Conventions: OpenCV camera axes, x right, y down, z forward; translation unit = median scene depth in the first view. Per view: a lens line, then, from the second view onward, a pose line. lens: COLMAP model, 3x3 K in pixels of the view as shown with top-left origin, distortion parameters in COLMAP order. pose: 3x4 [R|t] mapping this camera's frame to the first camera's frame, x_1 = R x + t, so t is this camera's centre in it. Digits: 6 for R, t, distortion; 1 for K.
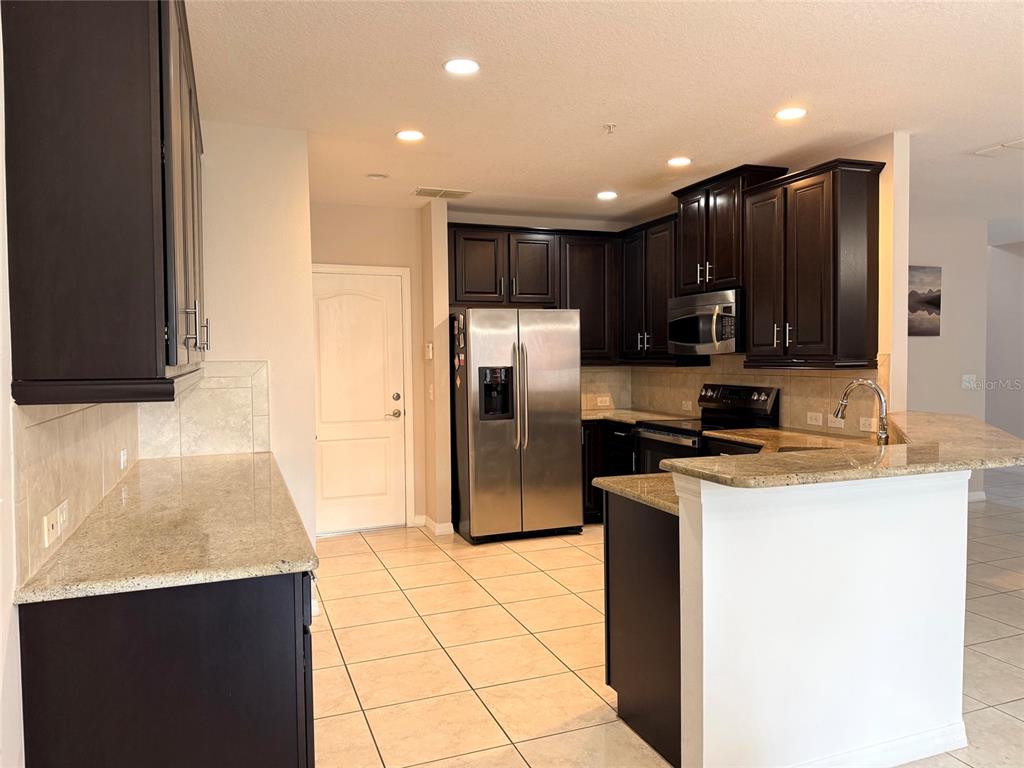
lens RADIAL K [[733.3, 0, 511.7], [0, 733.3, 386.0], [0, 0, 1]] dist [0.059896, -0.009120]
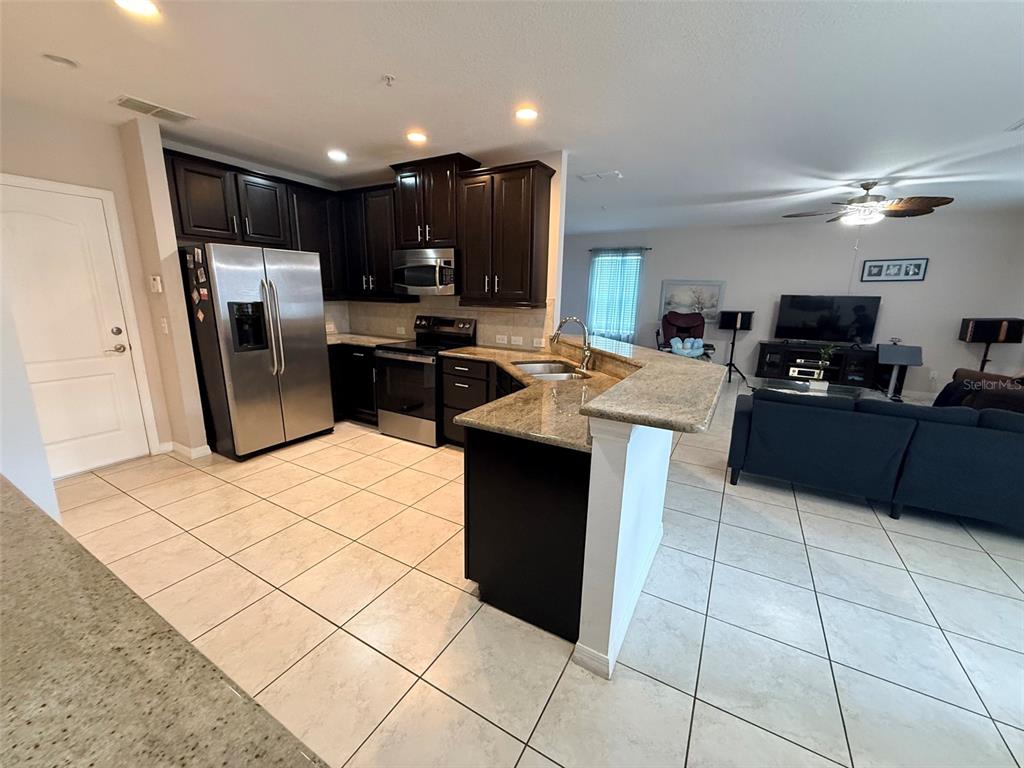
lens RADIAL K [[411.2, 0, 513.0], [0, 411.2, 384.7], [0, 0, 1]] dist [0.000917, -0.001573]
pose [[0.773086, -0.114367, 0.623906, -0.107181], [-0.002998, 0.982941, 0.183897, -0.018460], [-0.634294, -0.144039, 0.759555, 0.264998]]
